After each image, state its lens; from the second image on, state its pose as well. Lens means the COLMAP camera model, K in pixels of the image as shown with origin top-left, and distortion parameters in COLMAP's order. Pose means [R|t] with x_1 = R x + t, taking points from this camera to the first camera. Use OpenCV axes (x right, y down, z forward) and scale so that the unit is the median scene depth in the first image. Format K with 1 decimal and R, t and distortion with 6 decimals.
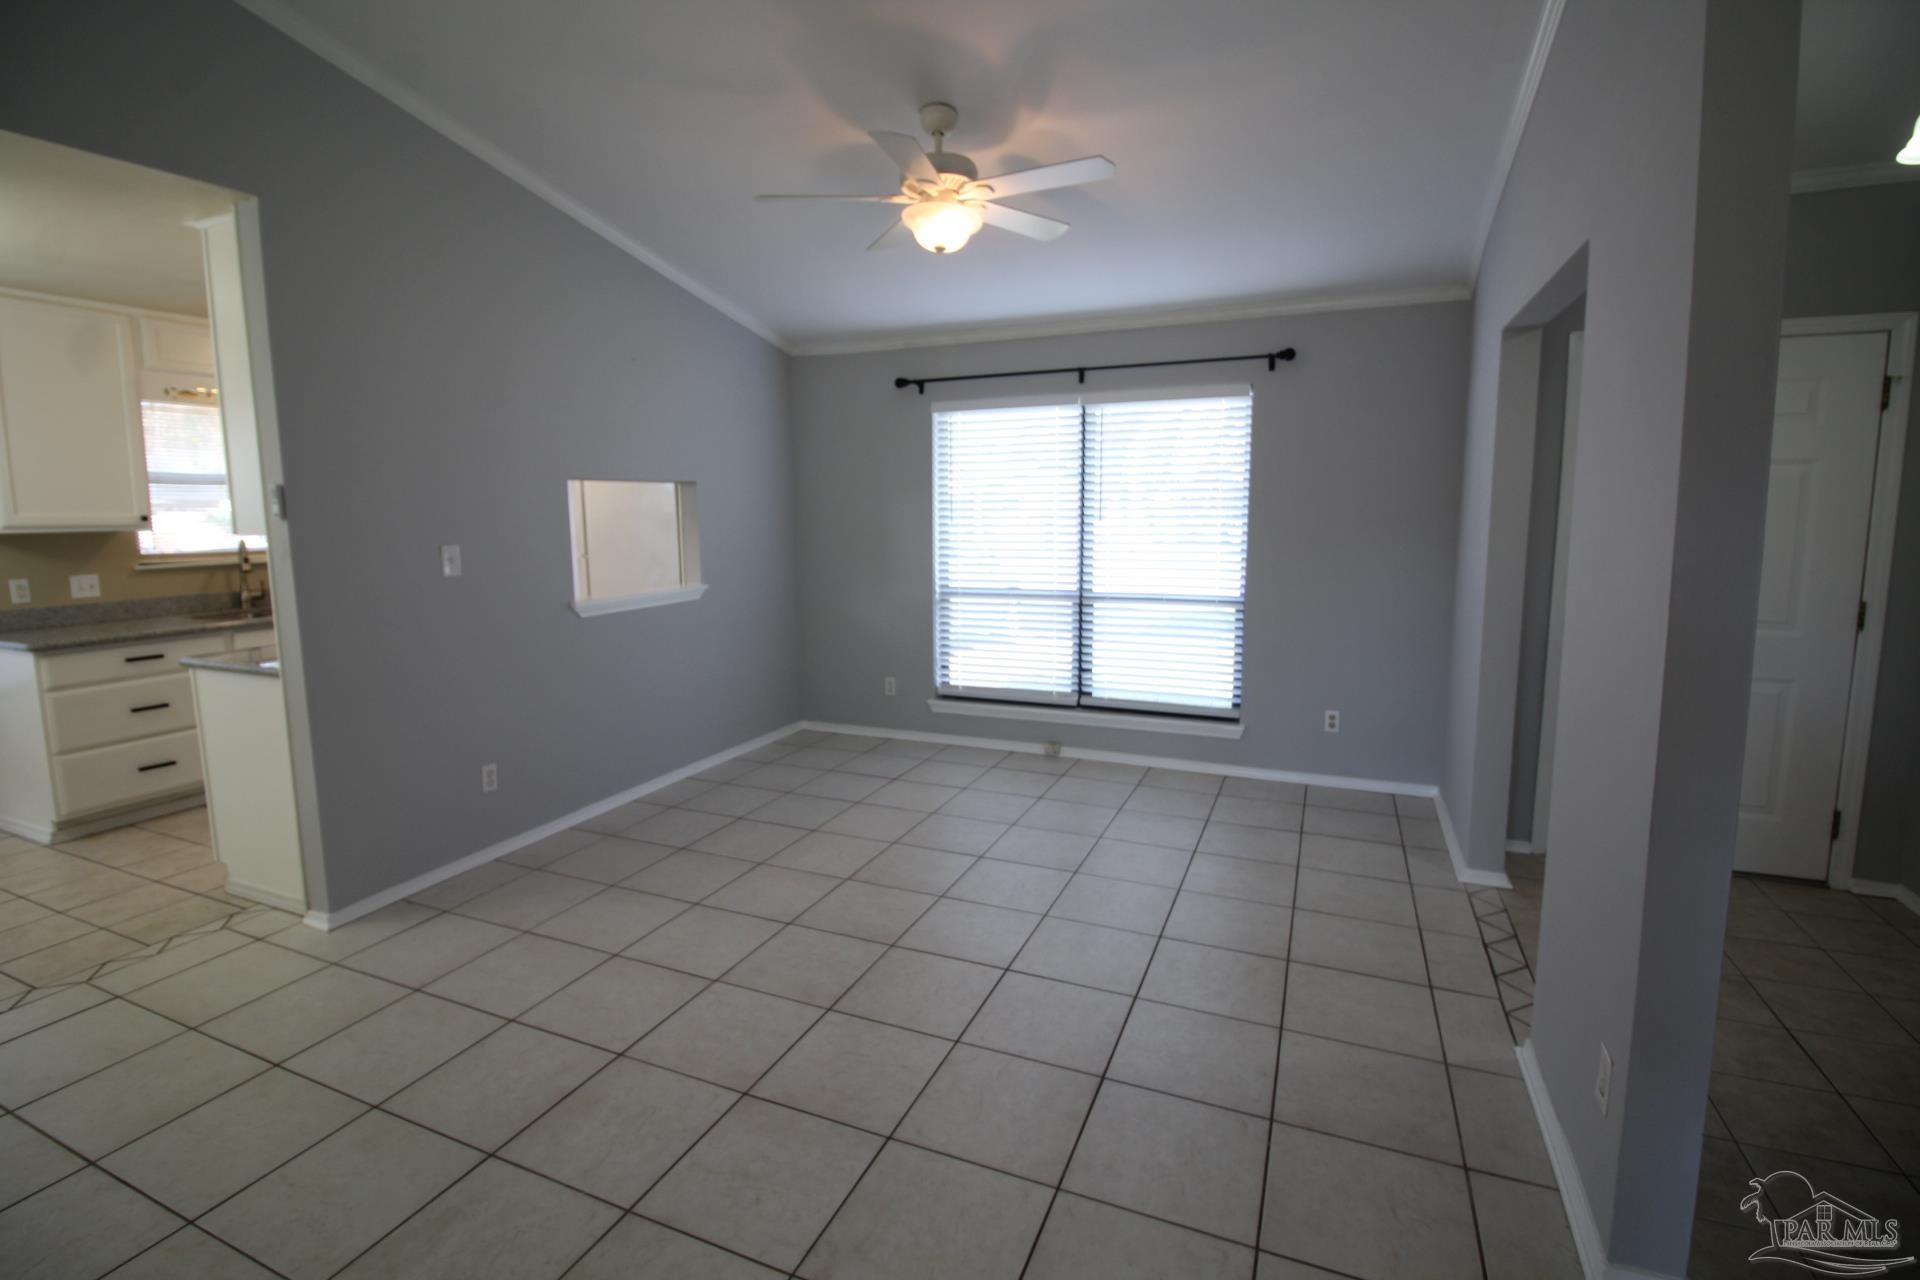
lens RADIAL K [[894.2, 0, 950.2], [0, 894.2, 634.2], [0, 0, 1]] dist [-0.011766, -0.009089]
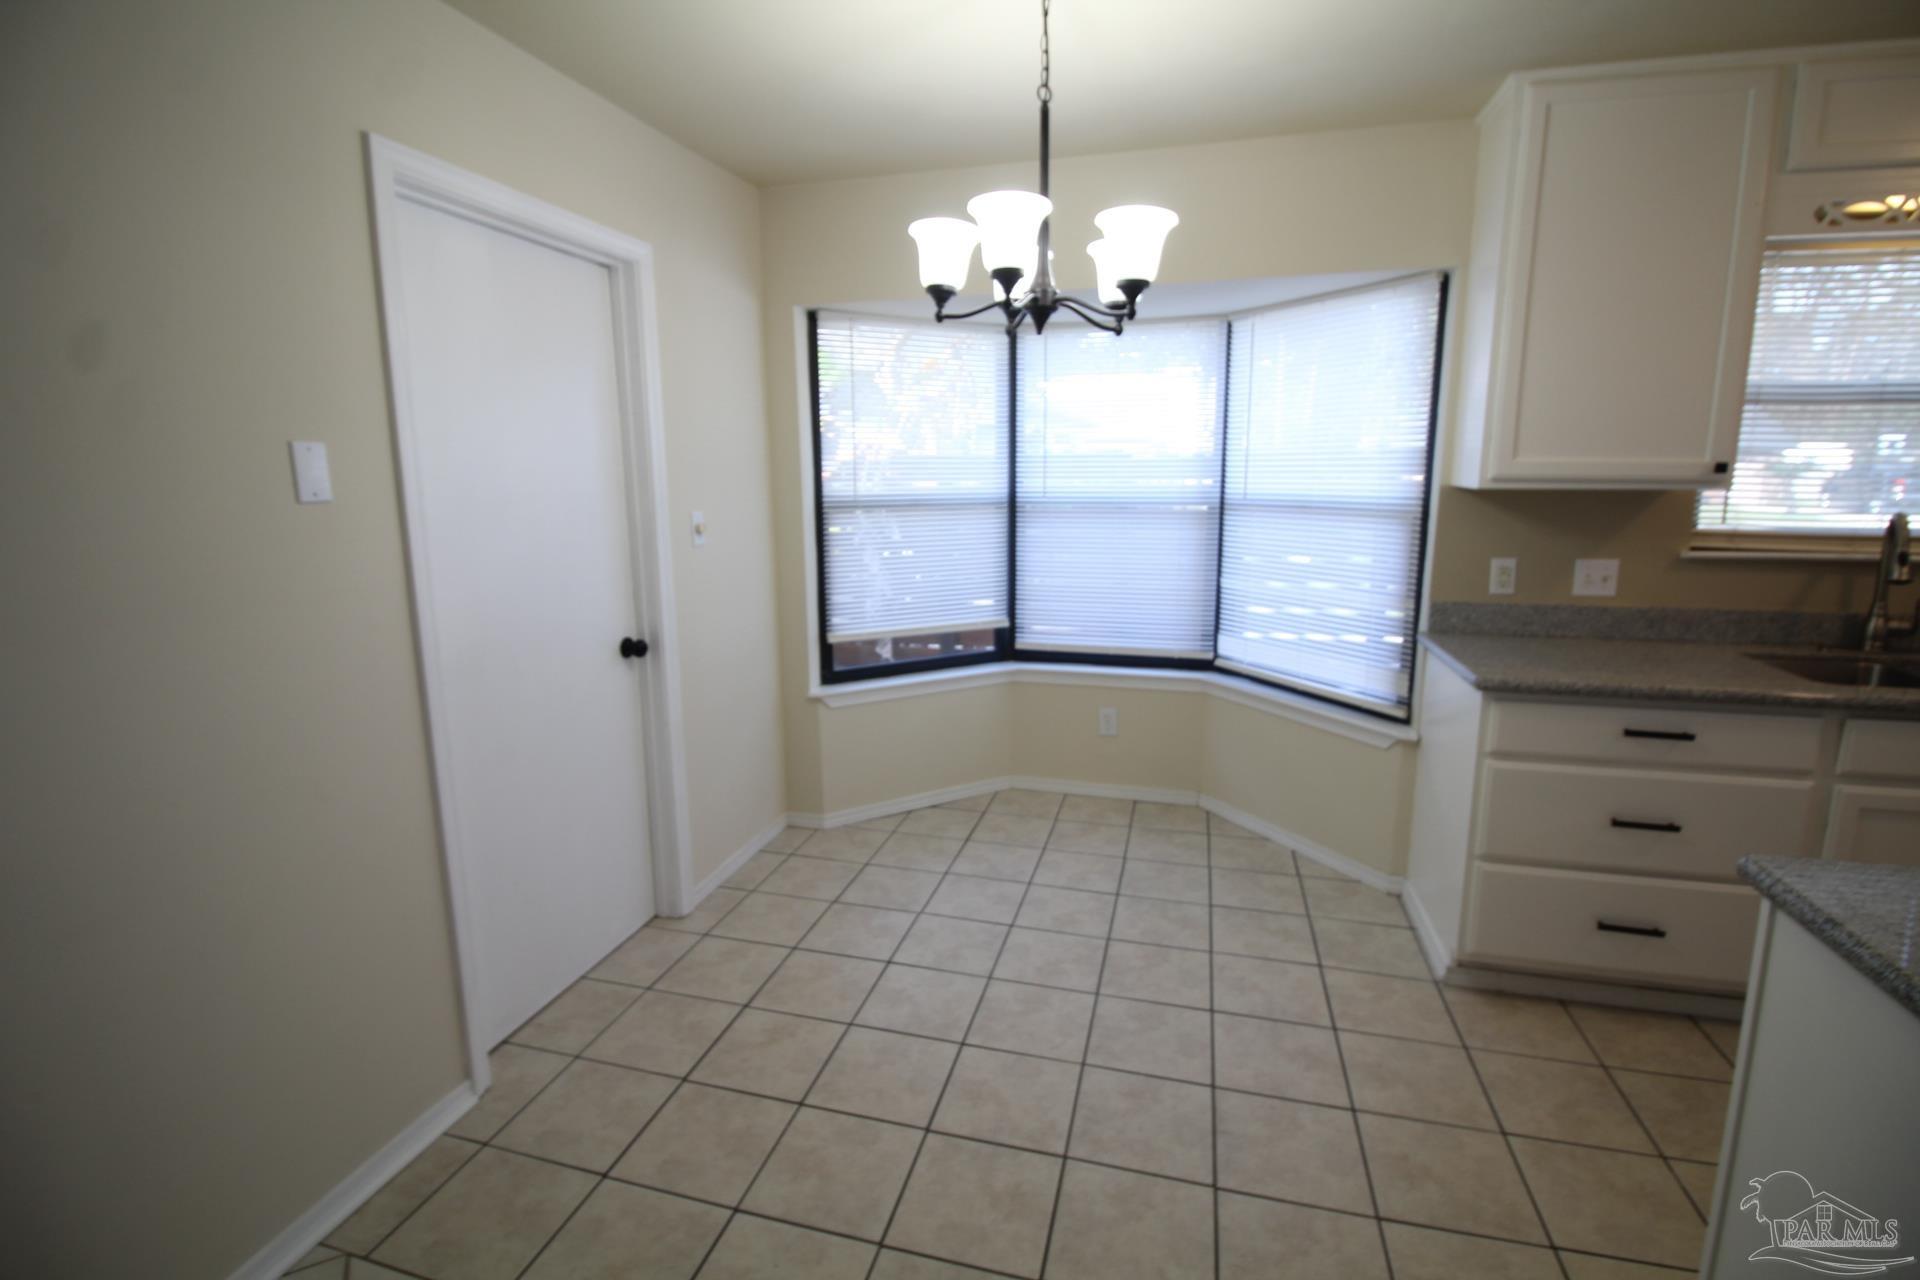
lens RADIAL K [[894.2, 0, 941.7], [0, 894.2, 608.8], [0, 0, 1]] dist [-0.011766, -0.009089]
pose [[0.131876, 0.160454, -0.978194, -0.577120], [-0.131235, 0.980952, 0.143214, -0.081829], [0.982541, 0.109487, 0.150422, 0.605581]]
